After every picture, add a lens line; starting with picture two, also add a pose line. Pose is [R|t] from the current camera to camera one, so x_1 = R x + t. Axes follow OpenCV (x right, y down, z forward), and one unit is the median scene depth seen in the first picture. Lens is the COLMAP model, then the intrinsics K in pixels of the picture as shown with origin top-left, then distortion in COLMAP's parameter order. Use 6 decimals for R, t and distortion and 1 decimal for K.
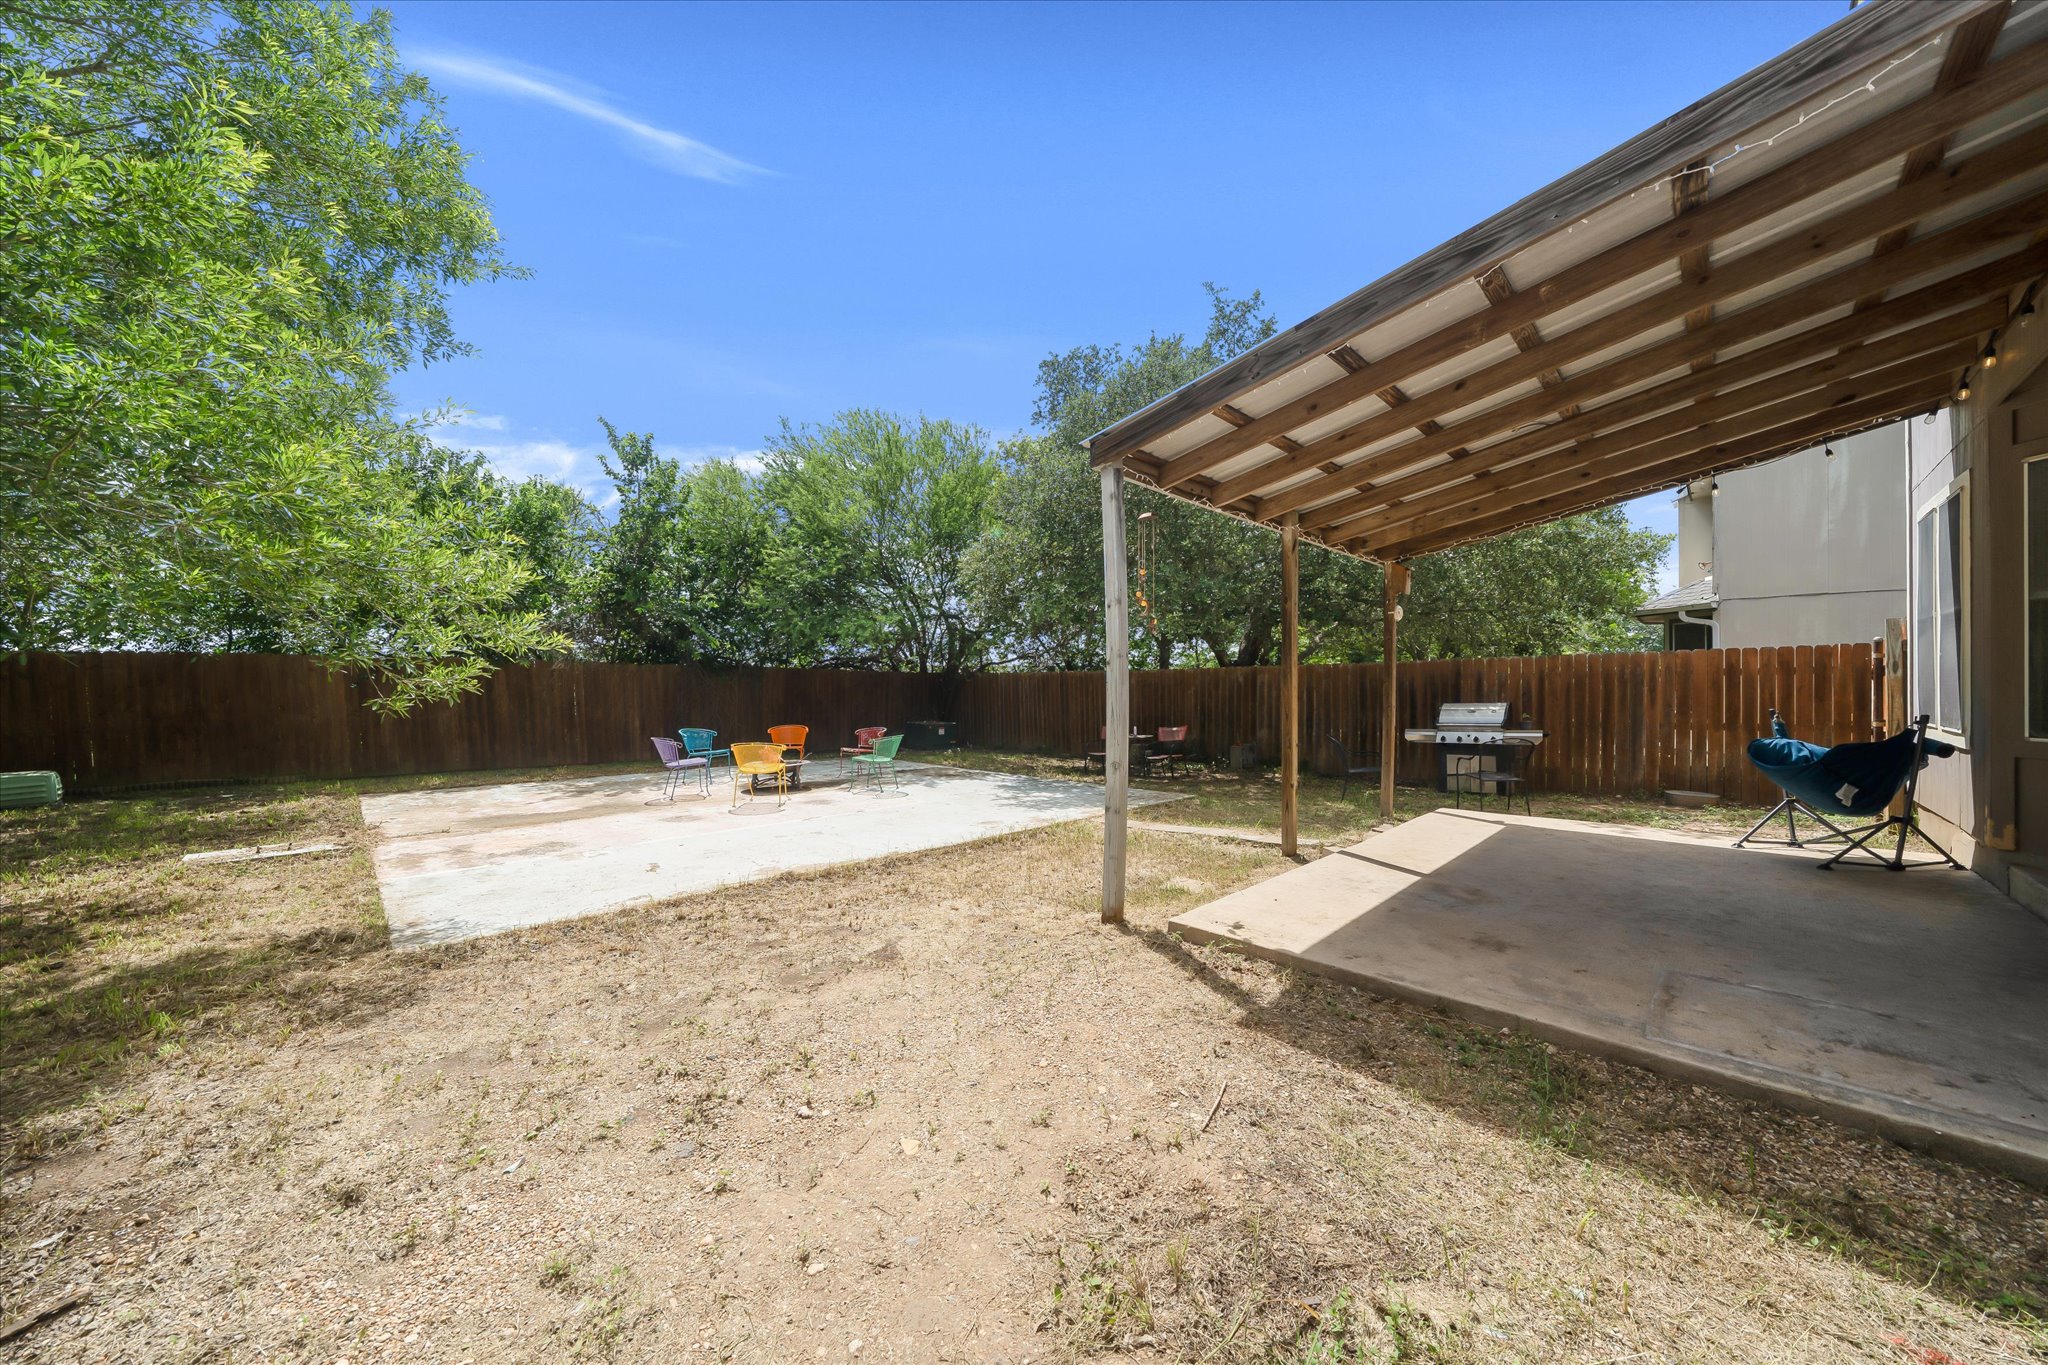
lens RADIAL K [[796.7, 0, 1020.8], [0, 796.7, 686.8], [0, 0, 1]] dist [0.000097, 0.000104]
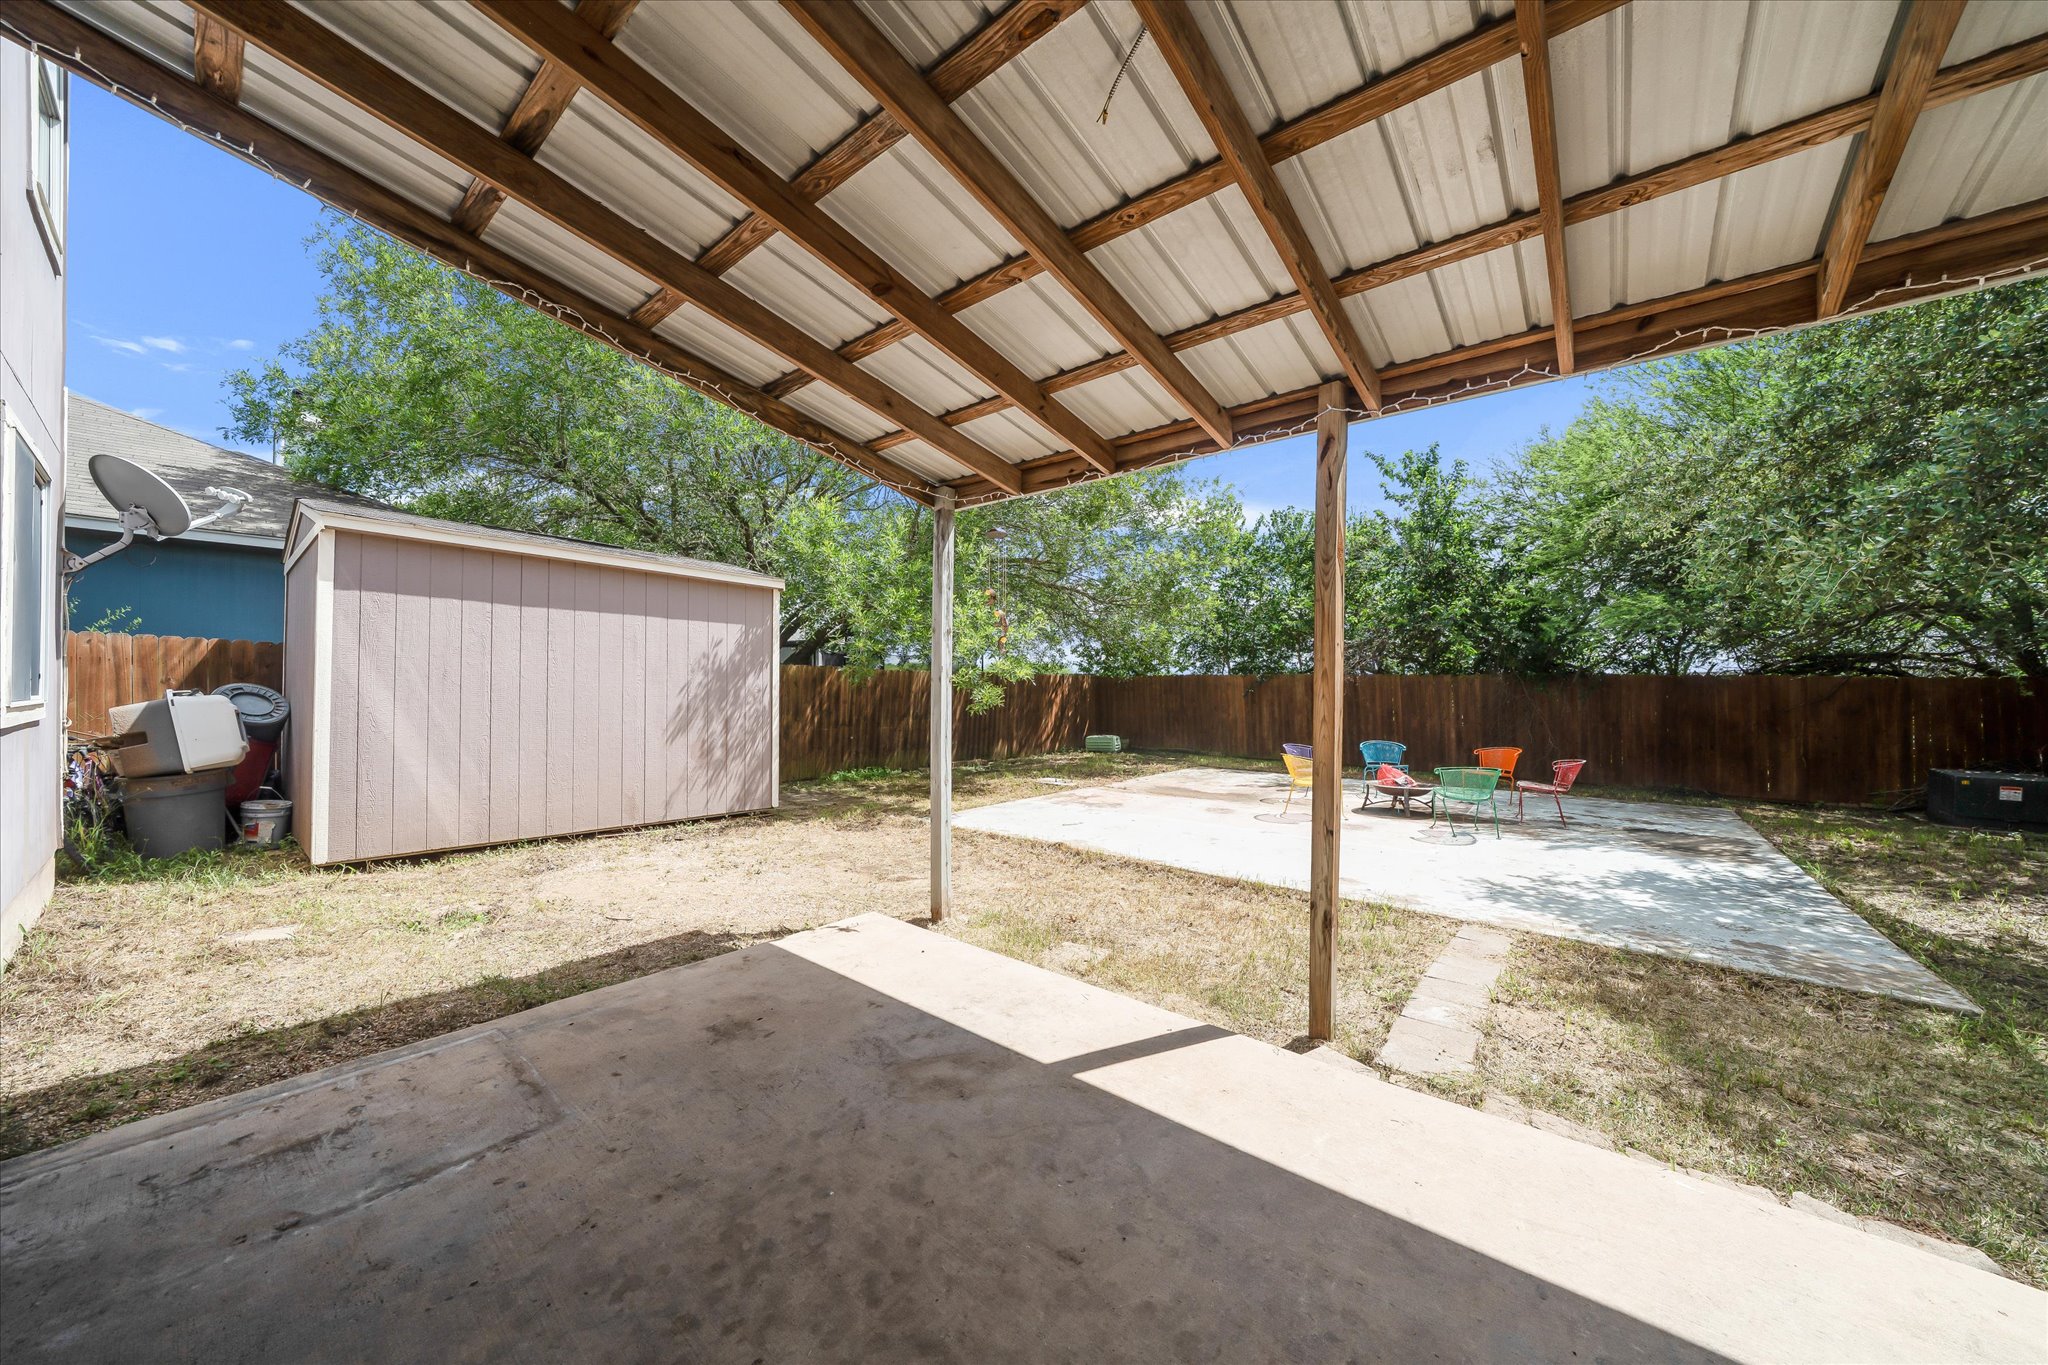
lens RADIAL K [[796.7, 0, 1020.8], [0, 796.7, 686.8], [0, 0, 1]] dist [0.000097, 0.000104]
pose [[-0.034899, -0.001681, -0.999389, 1.354983], [-0.001220, 0.999998, -0.001640, -0.029994], [0.999390, 0.001162, -0.034901, 1.279545]]
